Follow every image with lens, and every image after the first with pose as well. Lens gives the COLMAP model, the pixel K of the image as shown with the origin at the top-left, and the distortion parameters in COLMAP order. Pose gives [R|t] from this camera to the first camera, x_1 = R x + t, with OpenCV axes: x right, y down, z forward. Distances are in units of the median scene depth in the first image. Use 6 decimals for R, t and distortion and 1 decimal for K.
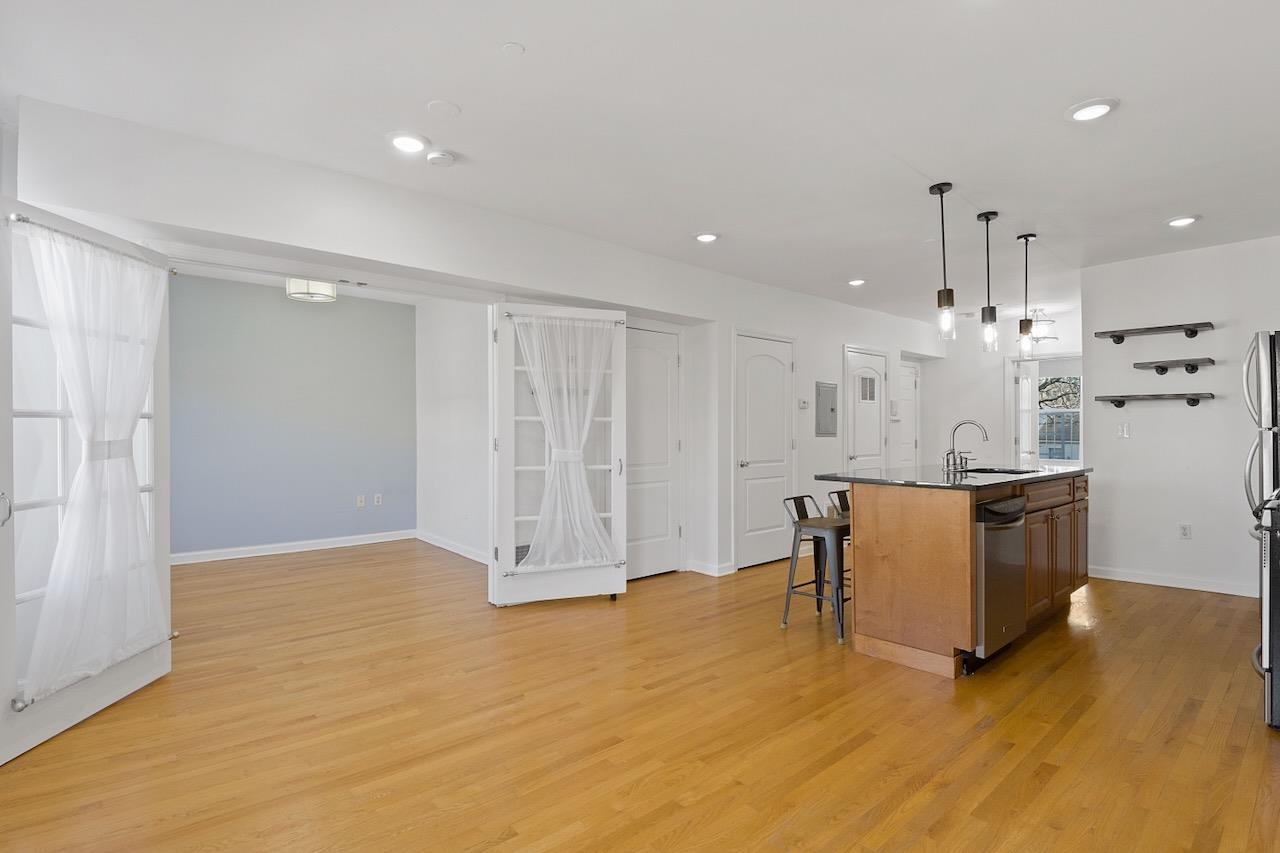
lens RADIAL K [[620.1, 0, 634.6], [0, 620.1, 425.9], [0, 0, 1]] dist [-0.004669, -0.023307]
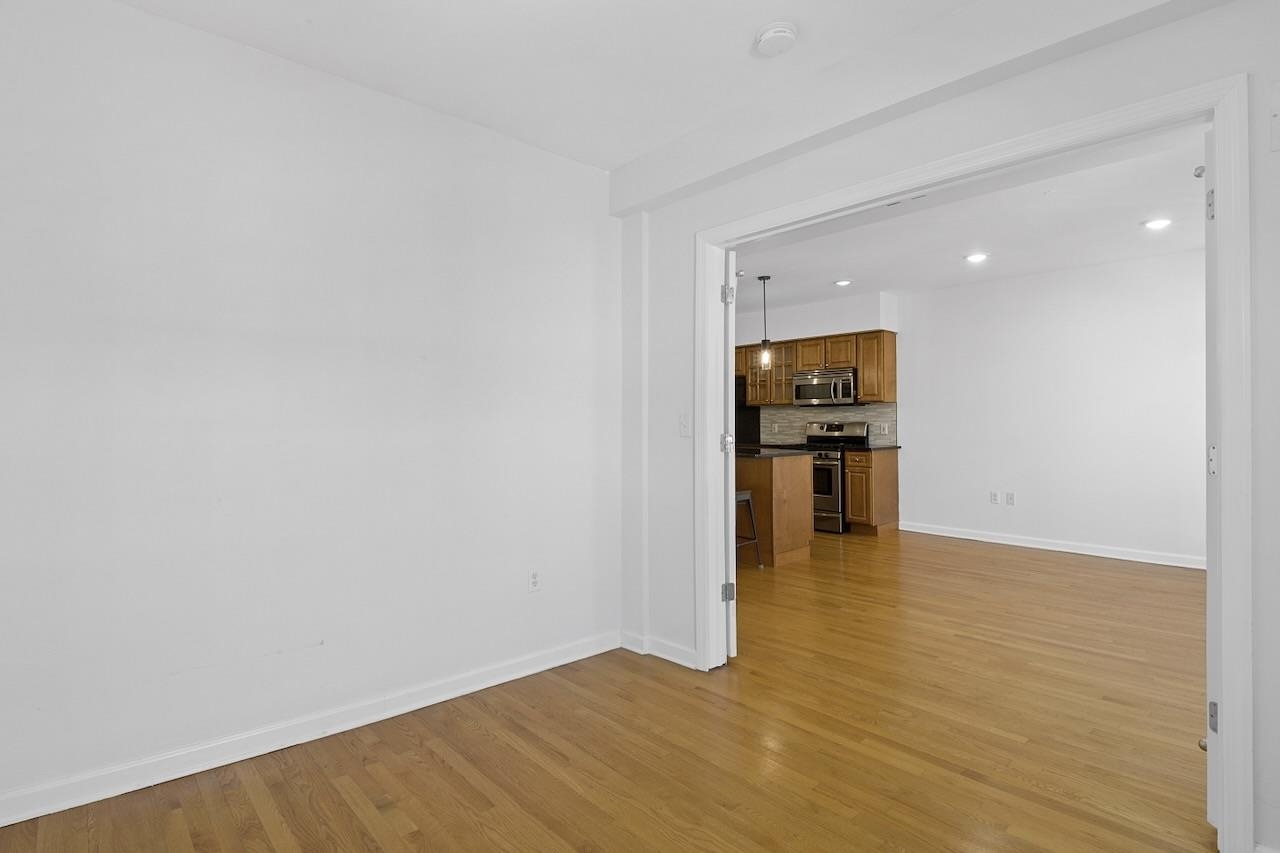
lens RADIAL K [[620.1, 0, 634.6], [0, 620.1, 425.9], [0, 0, 1]] dist [-0.004669, -0.023307]
pose [[-0.012243, -0.005292, 0.999911, -0.782527], [-0.004261, 0.999977, 0.005240, 0.006375], [-0.999916, -0.004196, -0.012266, 0.921261]]
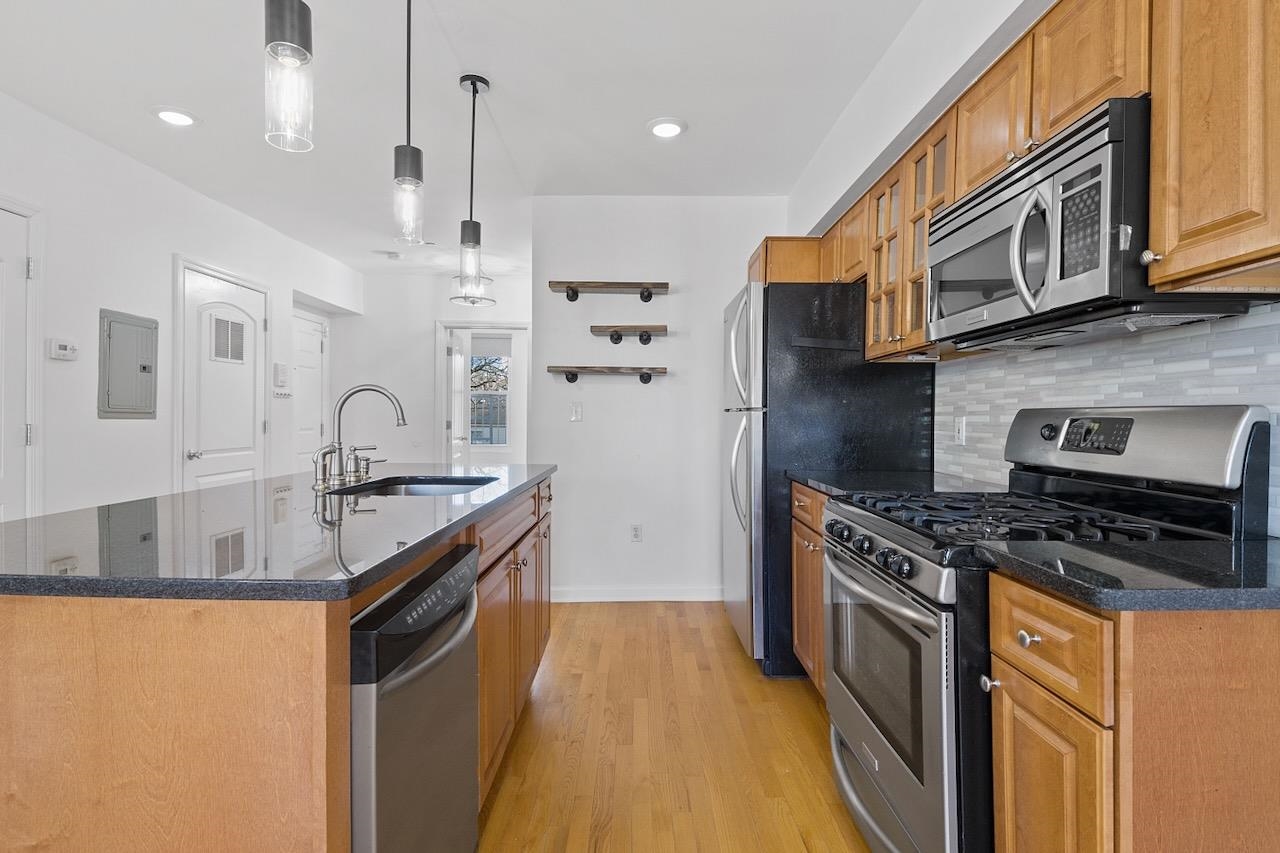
lens RADIAL K [[645.7, 0, 659.8], [0, 645.7, 425.0], [0, 0, 1]] dist [-0.005991, -0.001114]
pose [[0.640745, -0.003681, 0.767745, 0.244838], [-0.014837, 0.999742, 0.017176, 0.009441], [-0.767611, -0.022397, 0.640525, 0.409327]]
